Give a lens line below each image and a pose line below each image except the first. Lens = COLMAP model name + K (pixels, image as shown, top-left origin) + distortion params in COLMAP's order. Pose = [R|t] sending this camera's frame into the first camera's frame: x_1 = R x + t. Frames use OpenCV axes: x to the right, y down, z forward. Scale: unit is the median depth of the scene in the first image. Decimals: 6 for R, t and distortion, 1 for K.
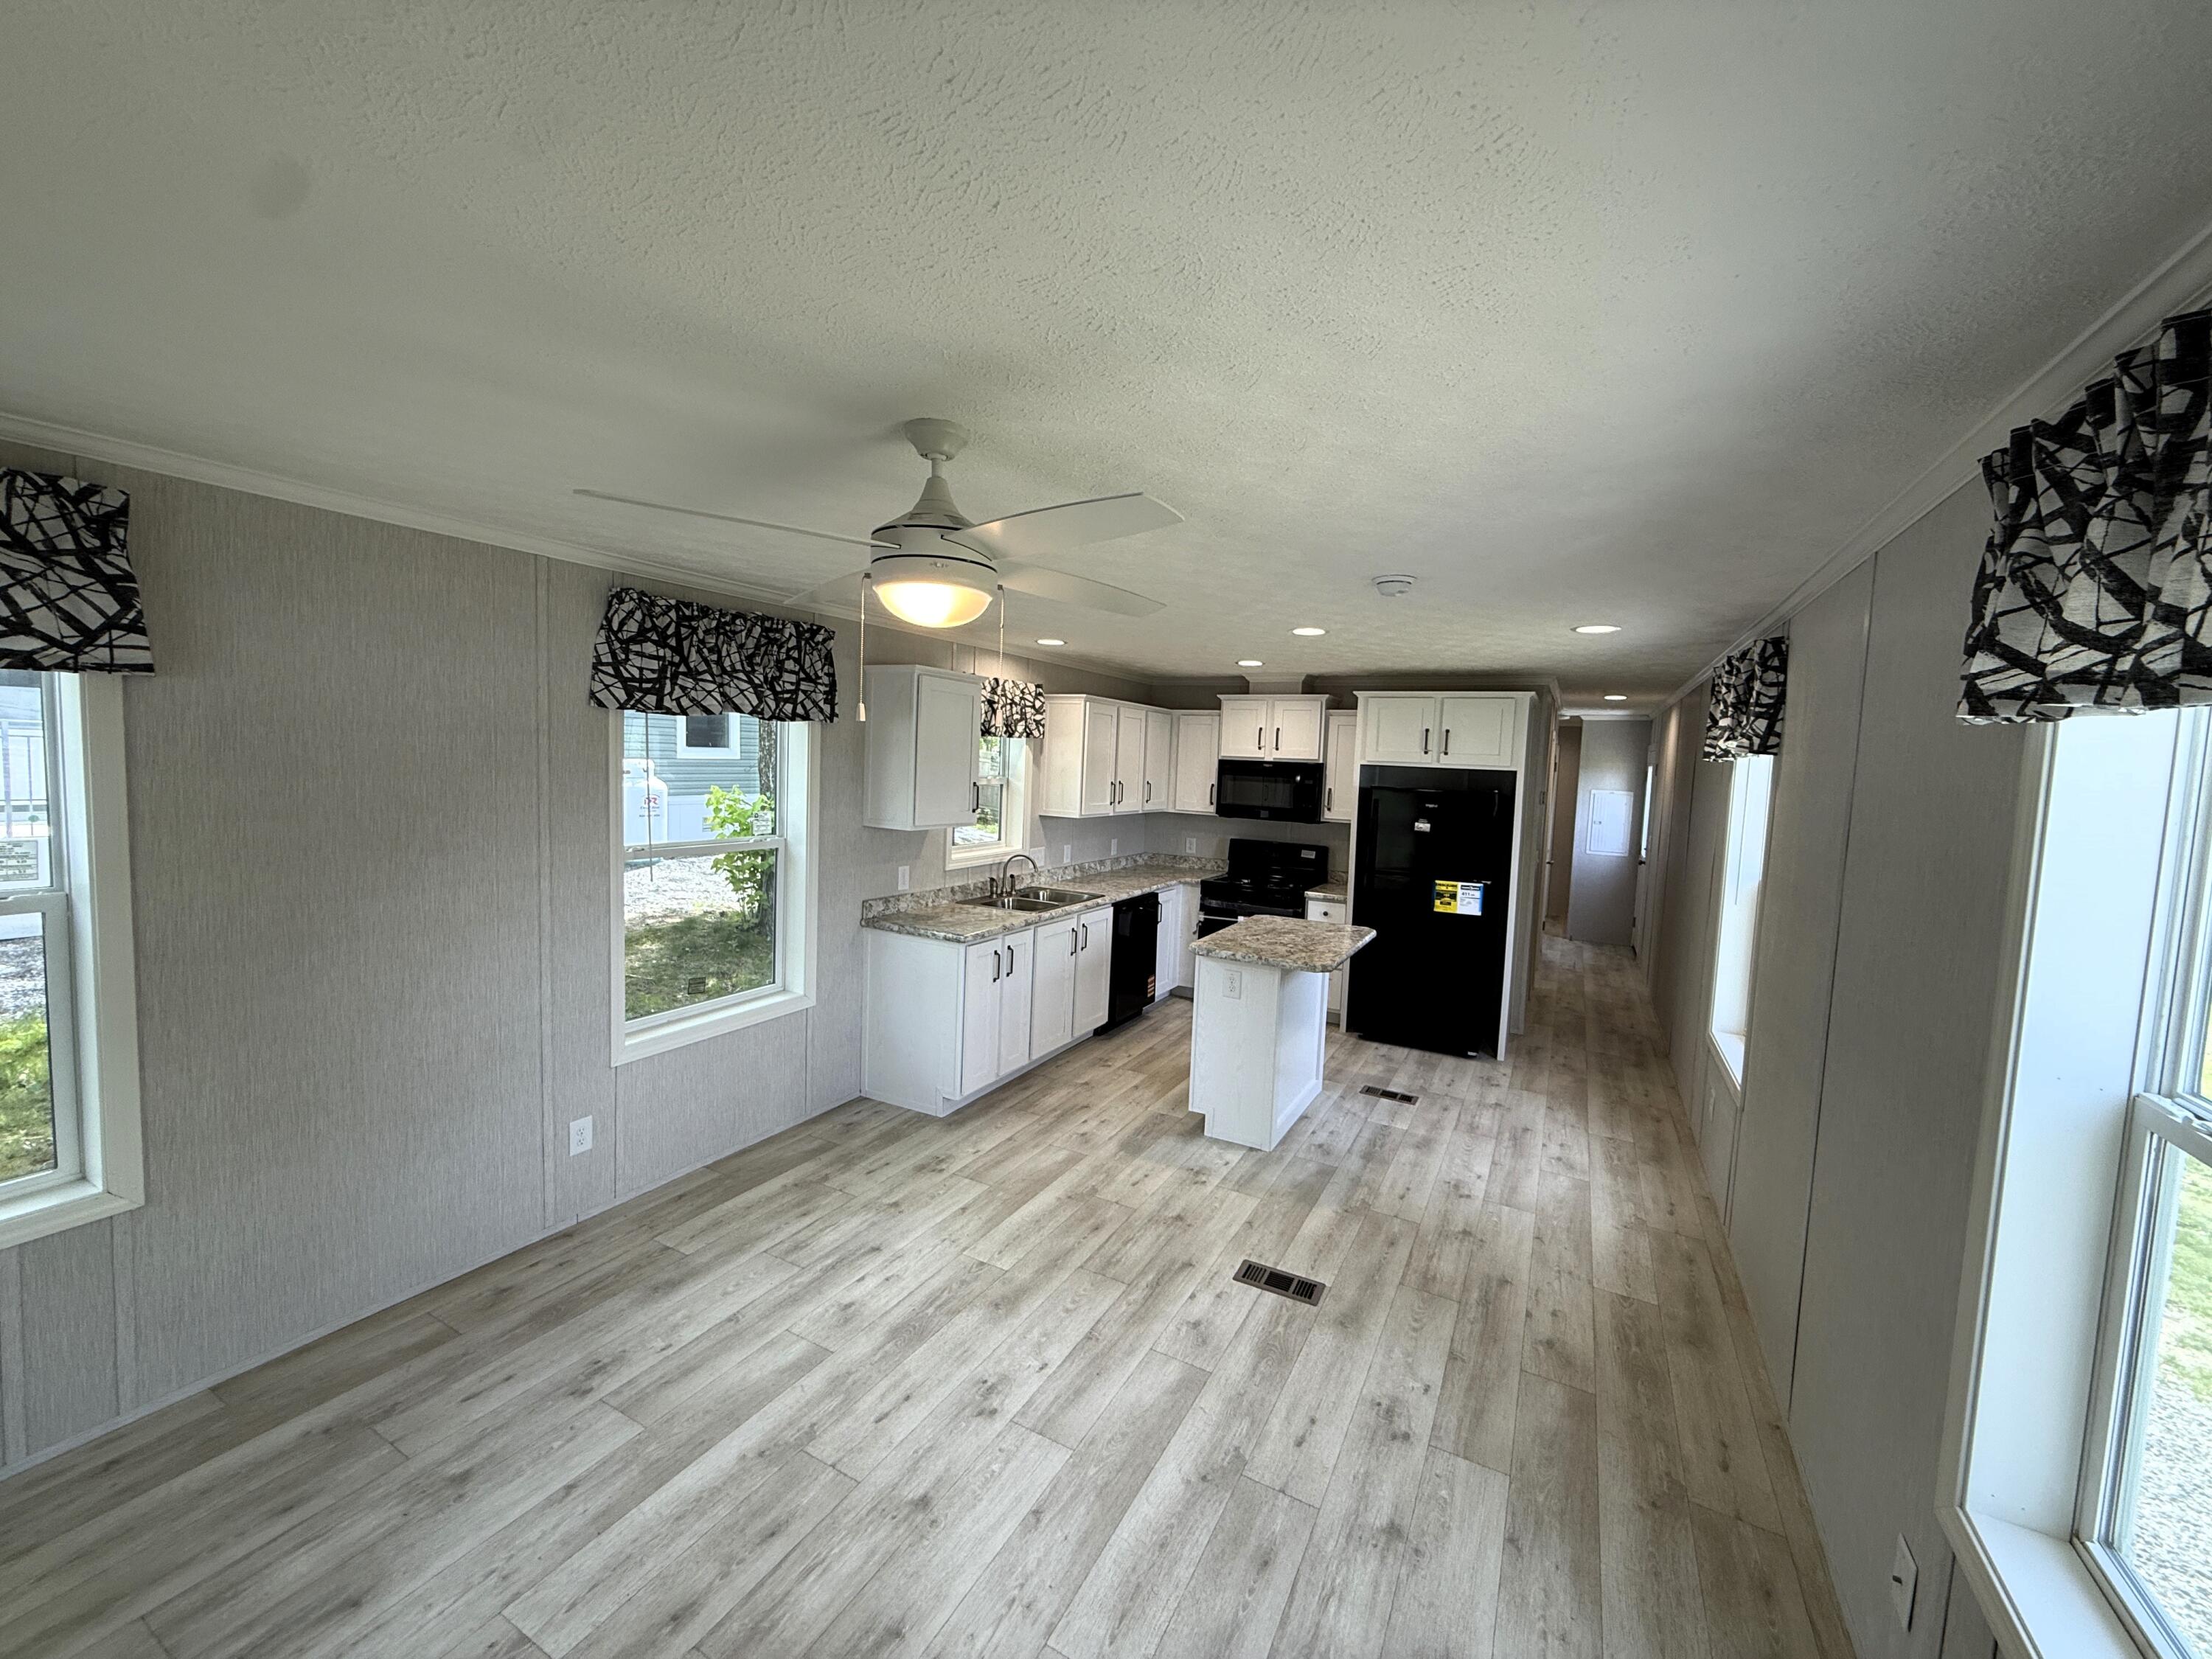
lens RADIAL K [[874.9, 0, 1106.0], [0, 874.9, 829.5], [0, 0, 1]] dist [0.001108, 0.000038]
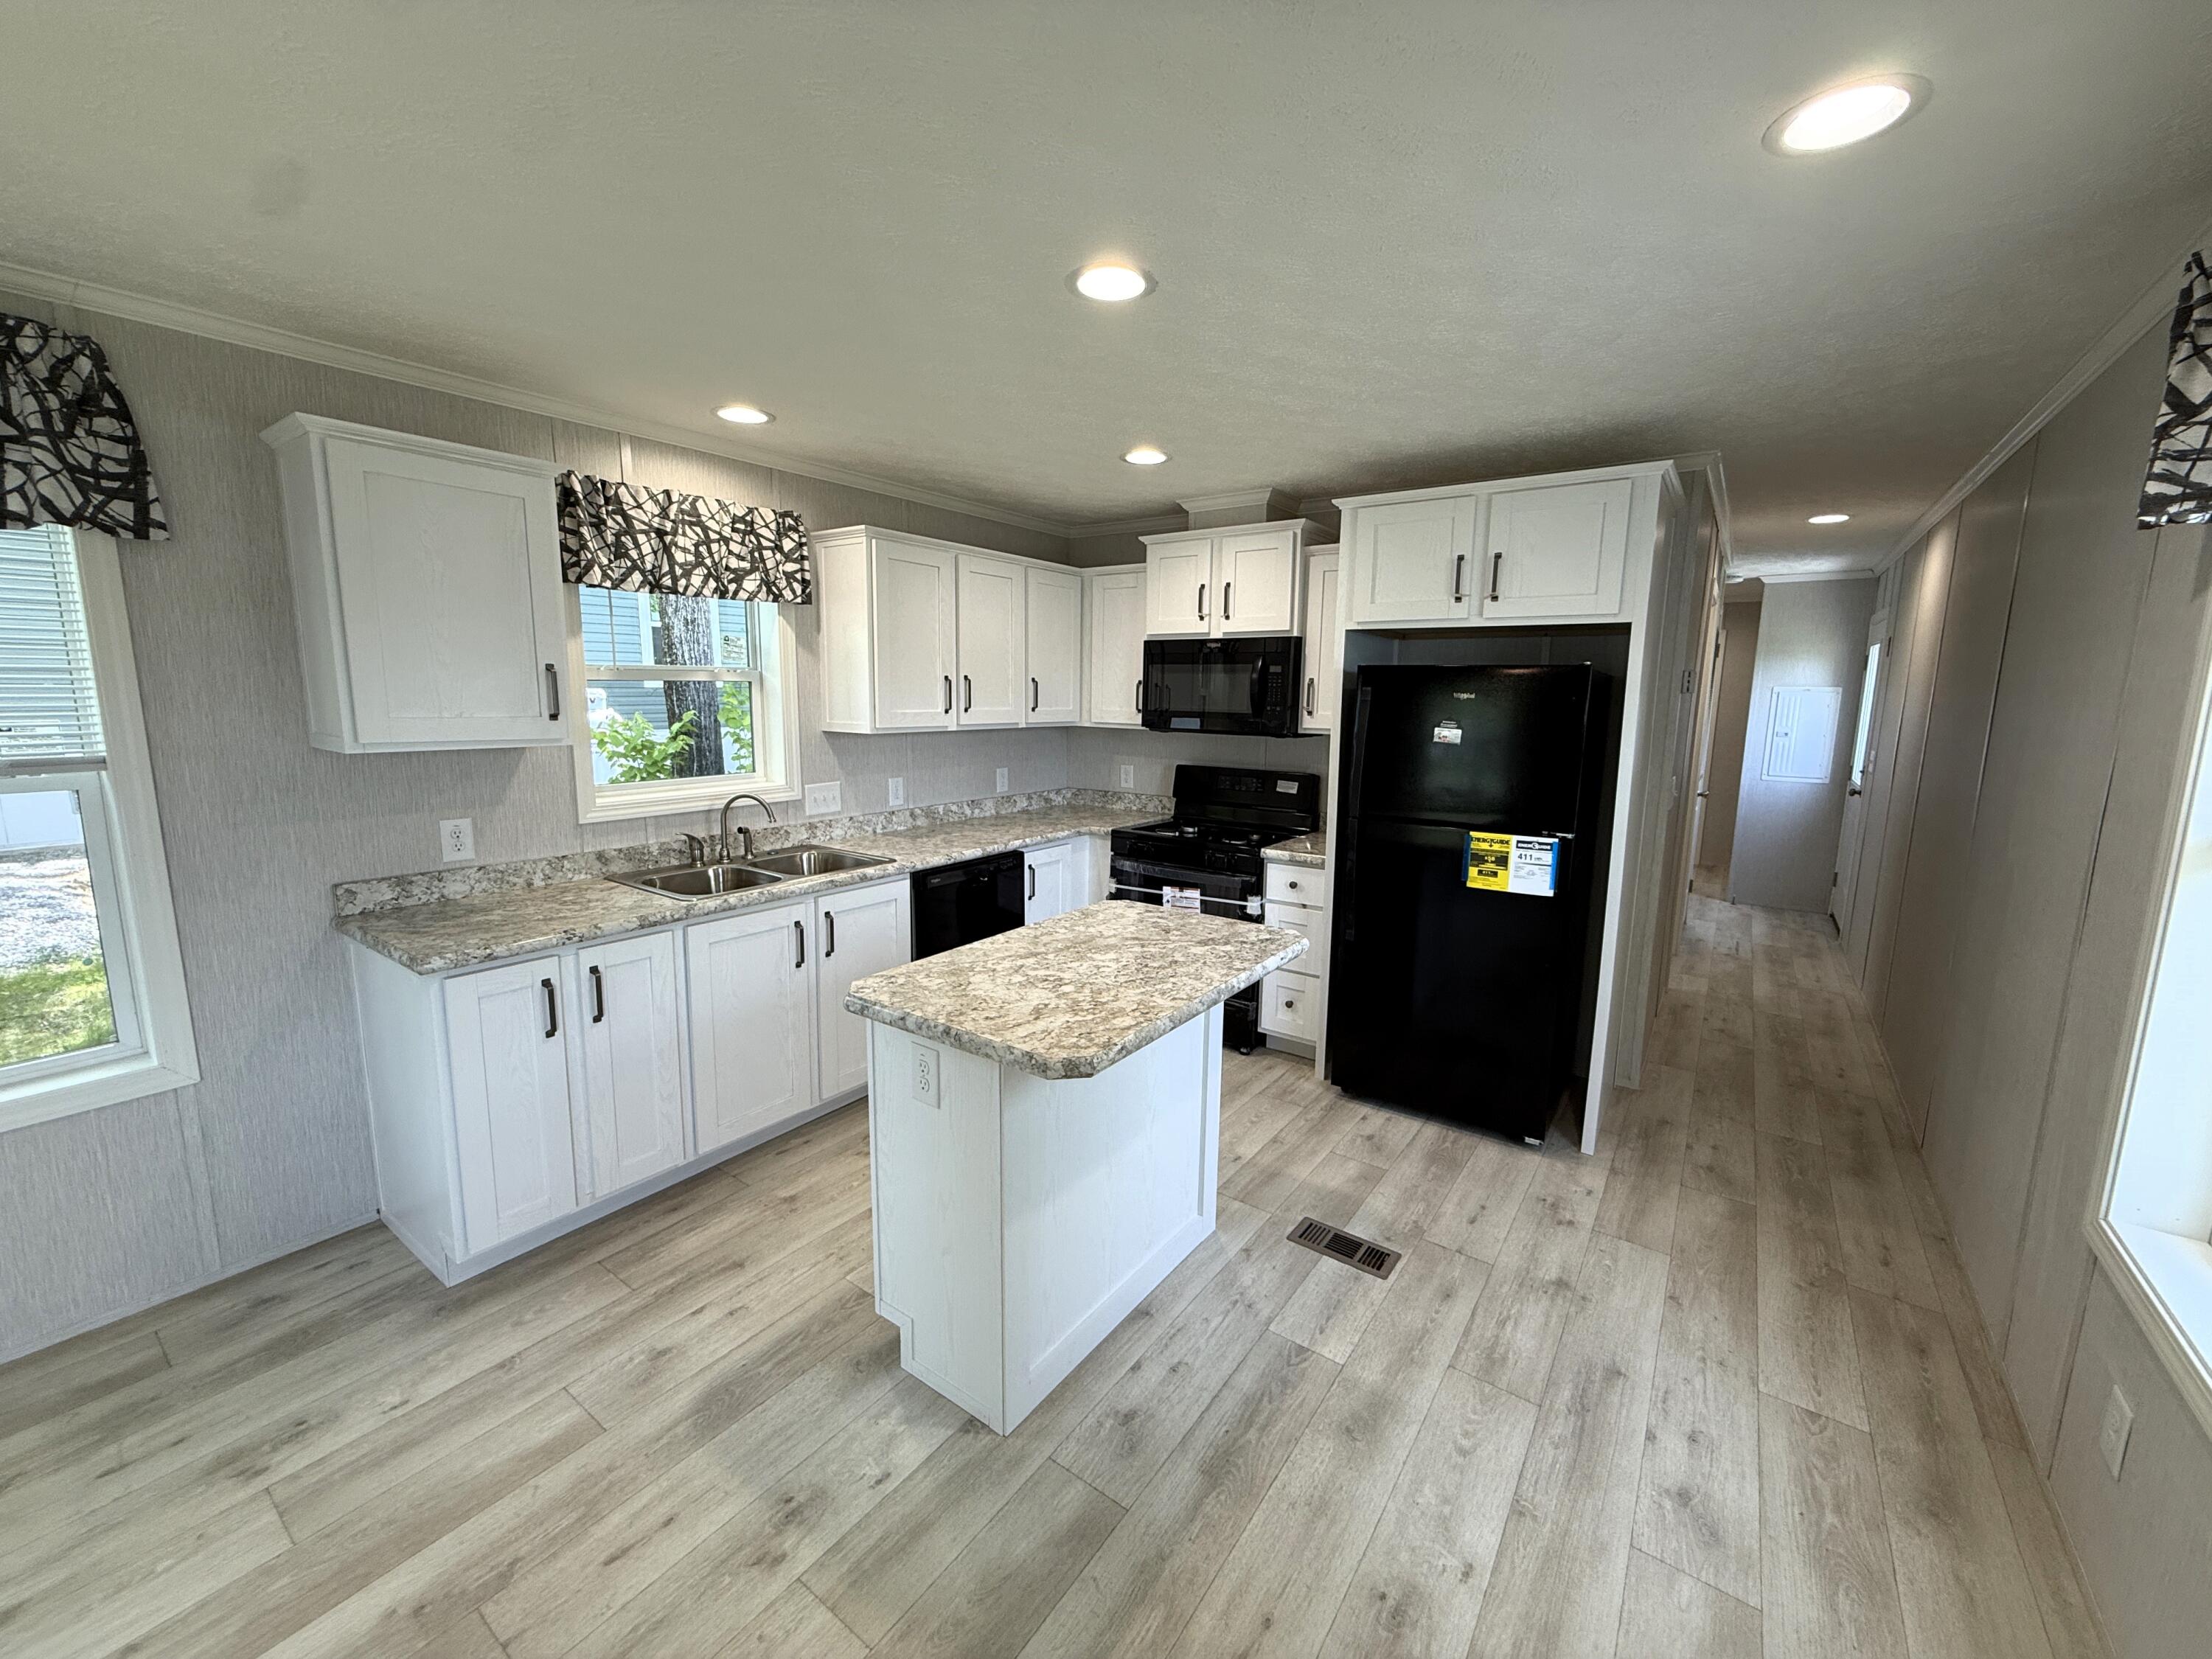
lens RADIAL K [[874.4, 0, 1106.0], [0, 874.4, 829.5], [0, 0, 1]] dist [-0.000085, -0.000058]
pose [[0.990625, -0.006830, -0.136441, 0.225335], [0.017046, 0.997124, 0.073849, 0.012157], [0.135545, -0.075483, 0.987892, 0.425666]]
